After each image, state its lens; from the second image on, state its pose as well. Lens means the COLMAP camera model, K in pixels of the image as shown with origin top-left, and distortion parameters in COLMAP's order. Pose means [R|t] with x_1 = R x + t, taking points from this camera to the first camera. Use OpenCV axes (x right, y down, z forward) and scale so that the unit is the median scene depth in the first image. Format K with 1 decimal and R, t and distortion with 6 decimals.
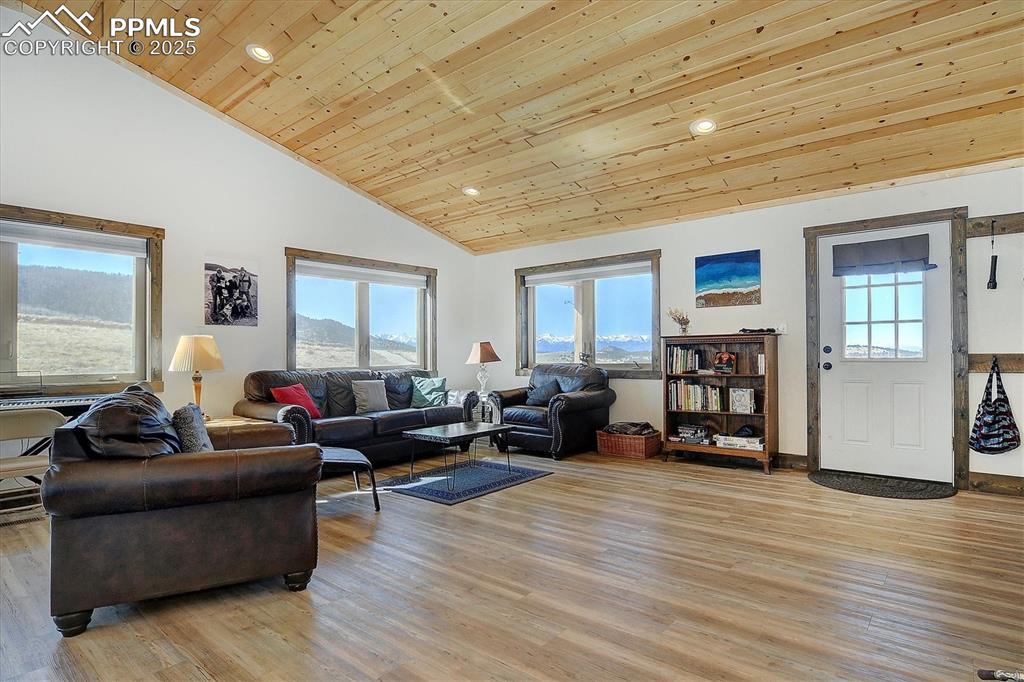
lens RADIAL K [[555.8, 0, 510.4], [0, 555.8, 347.4], [0, 0, 1]] dist [-0.004540, -0.000847]
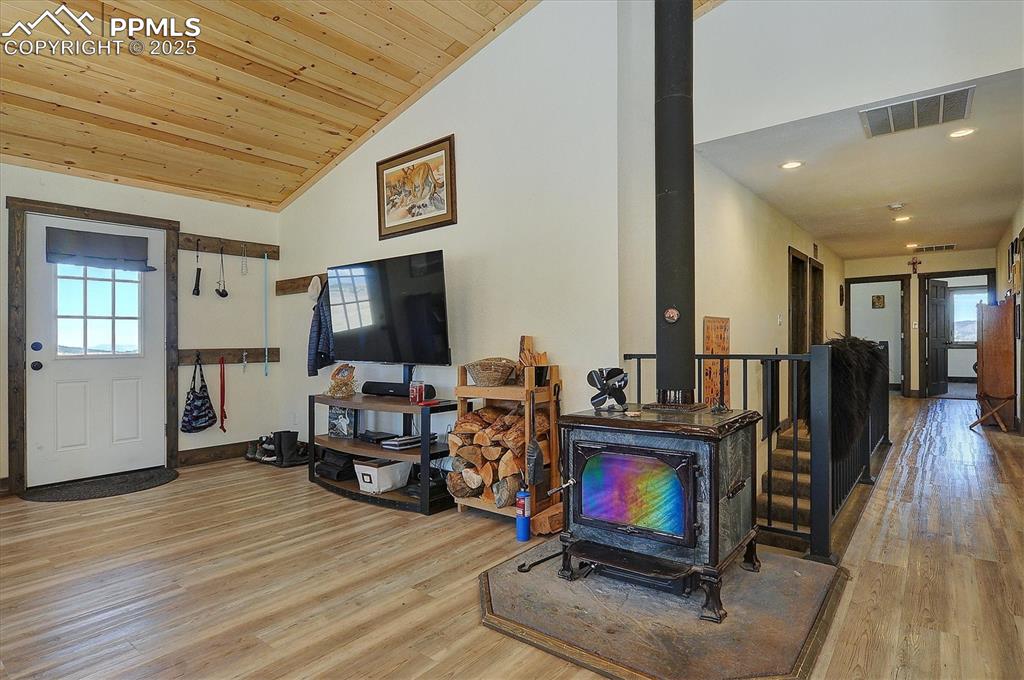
lens RADIAL K [[550.9, 0, 518.3], [0, 550.9, 344.1], [0, 0, 1]] dist [-0.001852, -0.000647]
pose [[-0.030593, 0.004464, 0.999522, -0.315819], [0.005184, 0.999977, -0.004308, 0.008676], [-0.999518, 0.005050, -0.030615, 0.301666]]
